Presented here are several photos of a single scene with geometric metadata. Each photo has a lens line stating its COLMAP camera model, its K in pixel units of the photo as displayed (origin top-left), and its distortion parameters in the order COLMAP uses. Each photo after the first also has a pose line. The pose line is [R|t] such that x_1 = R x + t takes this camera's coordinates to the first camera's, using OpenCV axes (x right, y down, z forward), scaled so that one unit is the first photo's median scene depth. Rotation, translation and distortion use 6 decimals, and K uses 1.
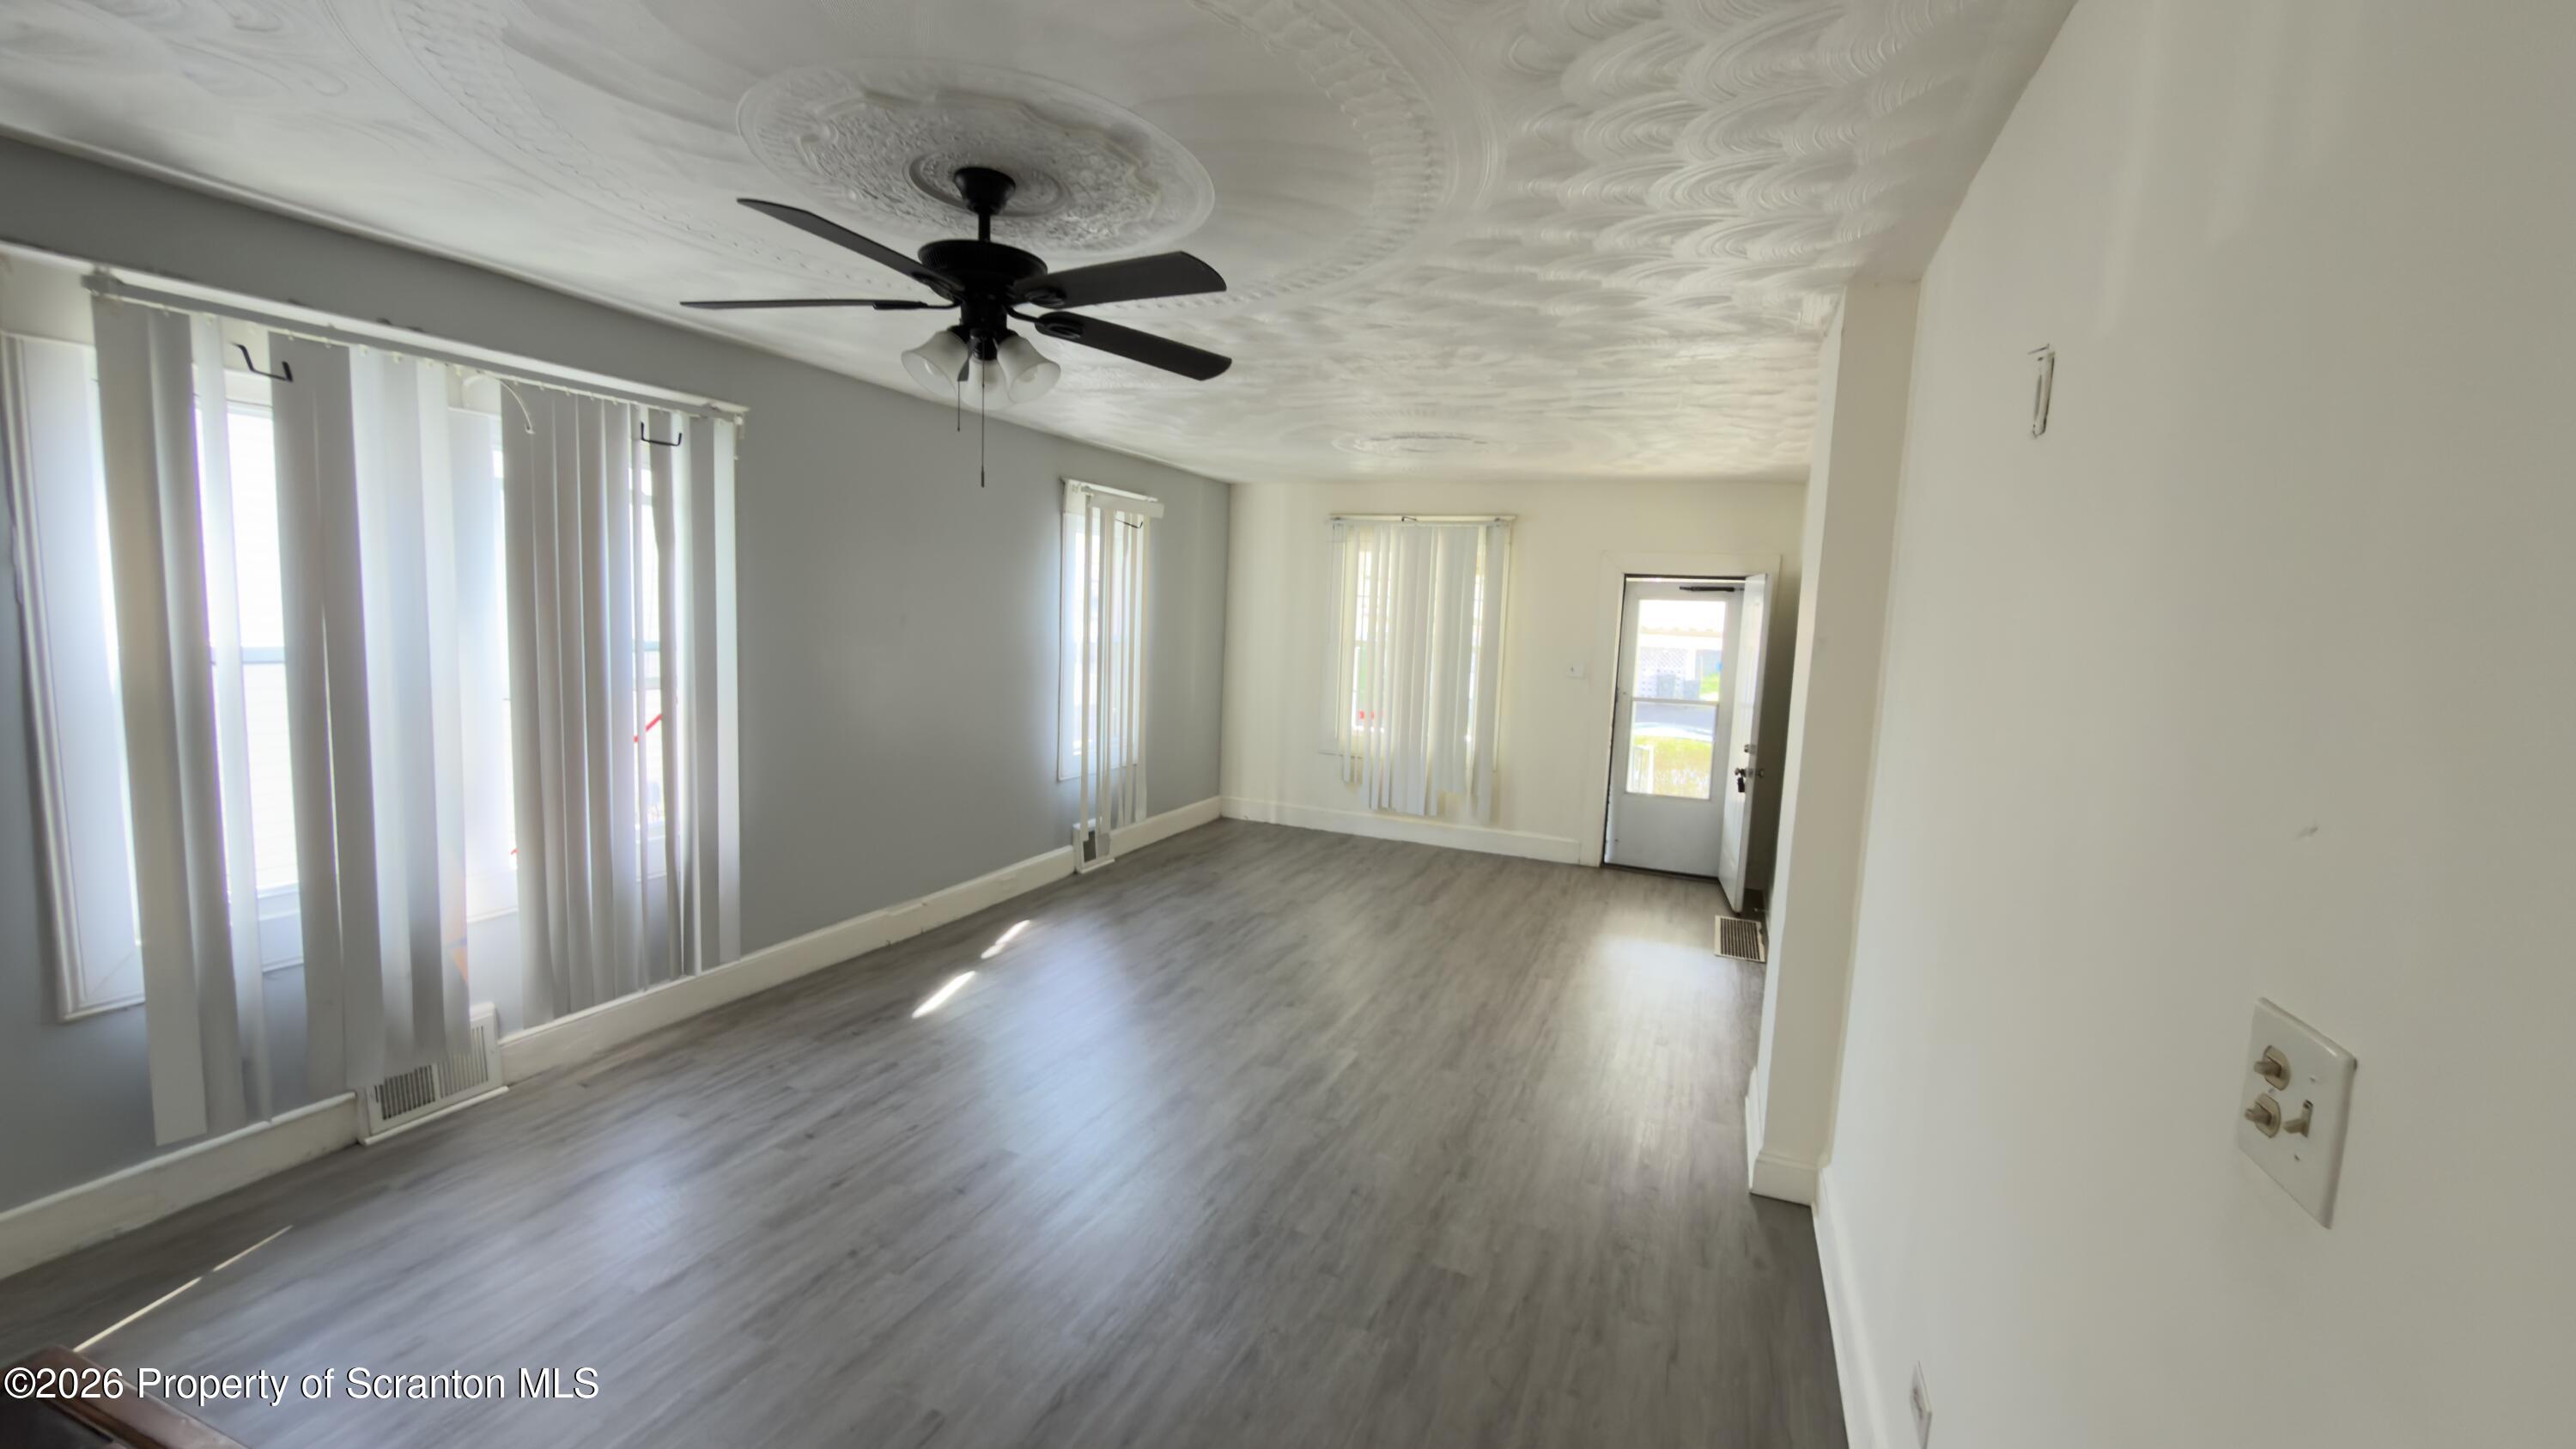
lens RADIAL K [[1022.8, 0, 1288.0], [0, 1022.8, 724.5], [0, 0, 1]] dist [-0.002459, -0.000179]
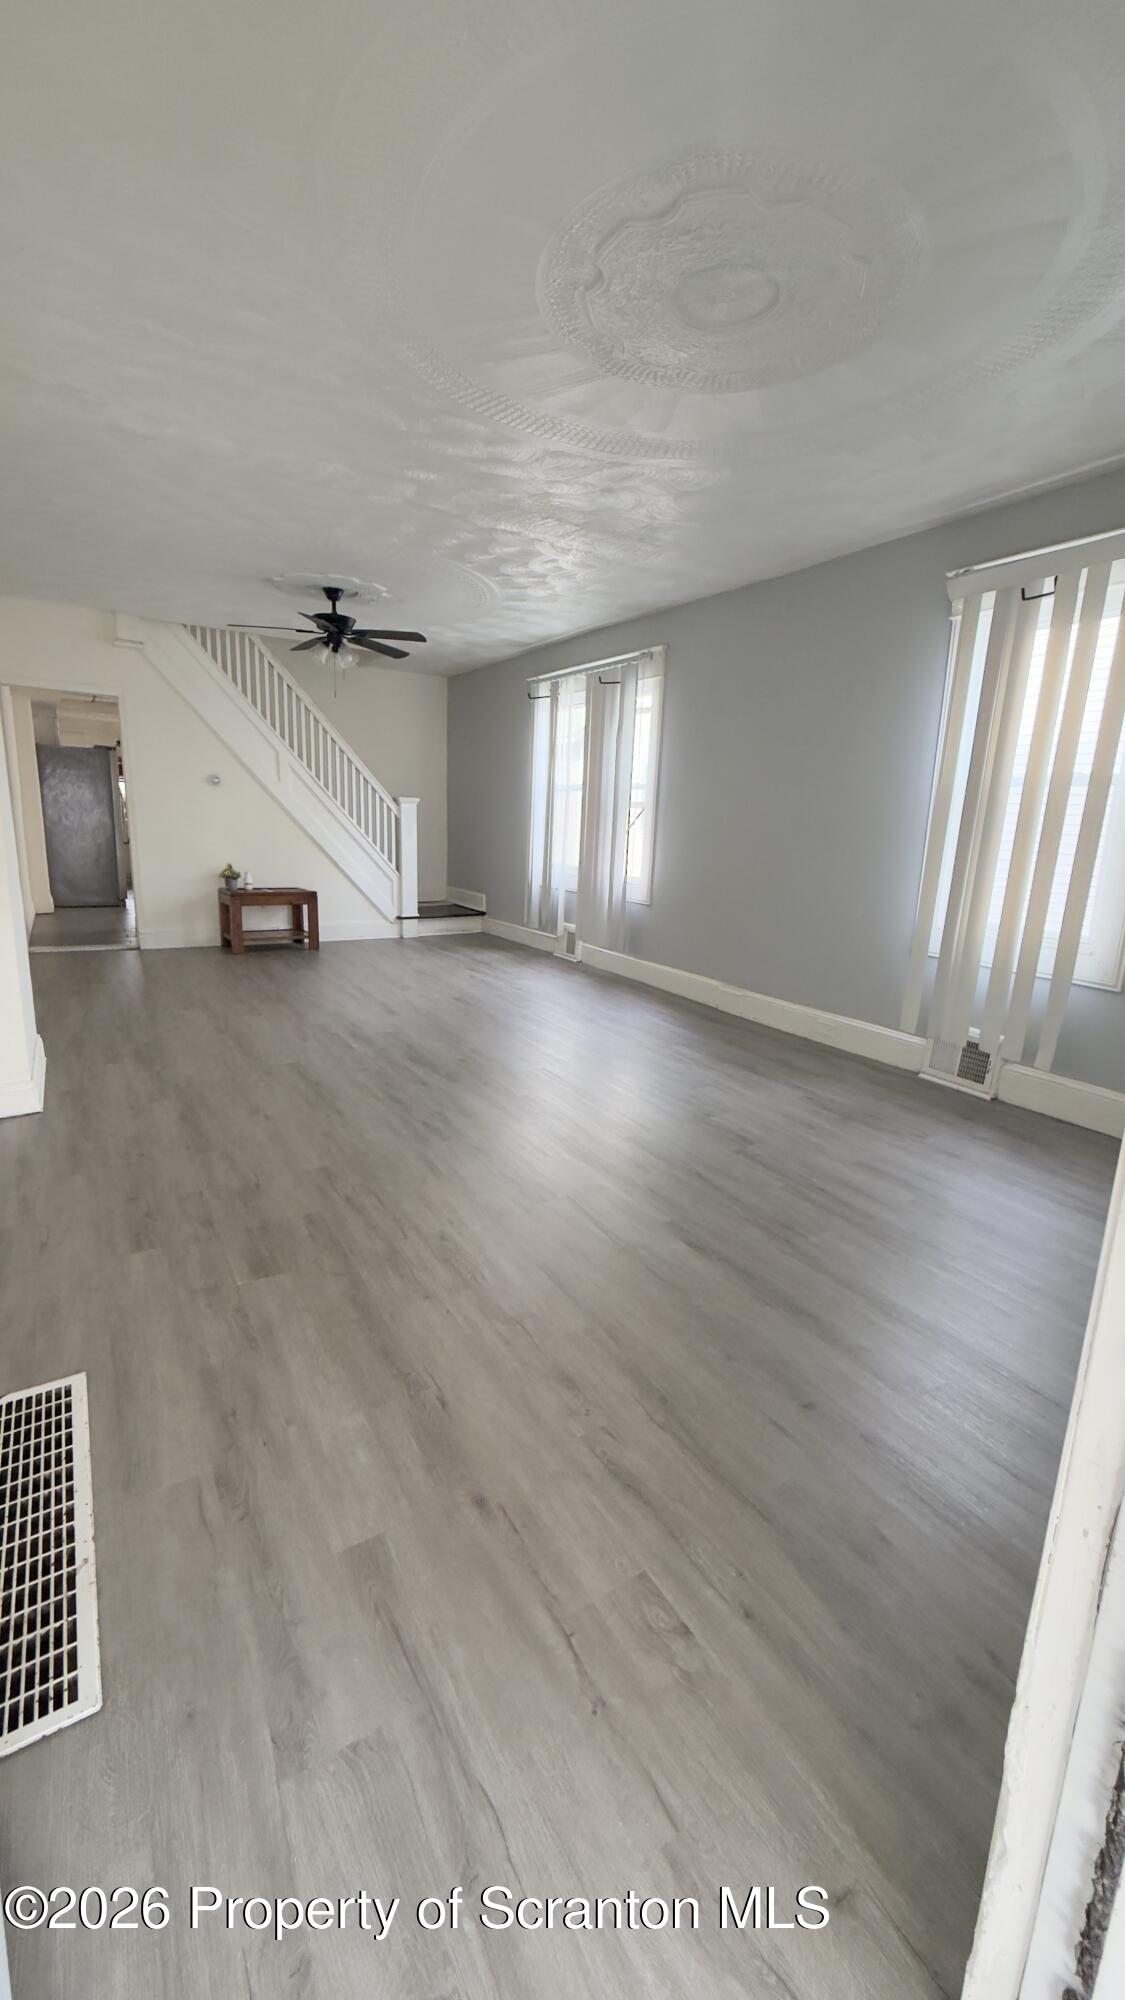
lens RADIAL K [[794.0, 0, 562.5], [0, 794.0, 1000.0], [0, 0, 1]] dist [-0.002459, -0.000179]
pose [[-0.583809, 0.125498, -0.802133, 0.749369], [-0.150723, 0.954054, 0.258966, -0.053558], [0.797778, 0.272087, -0.538070, 1.775851]]
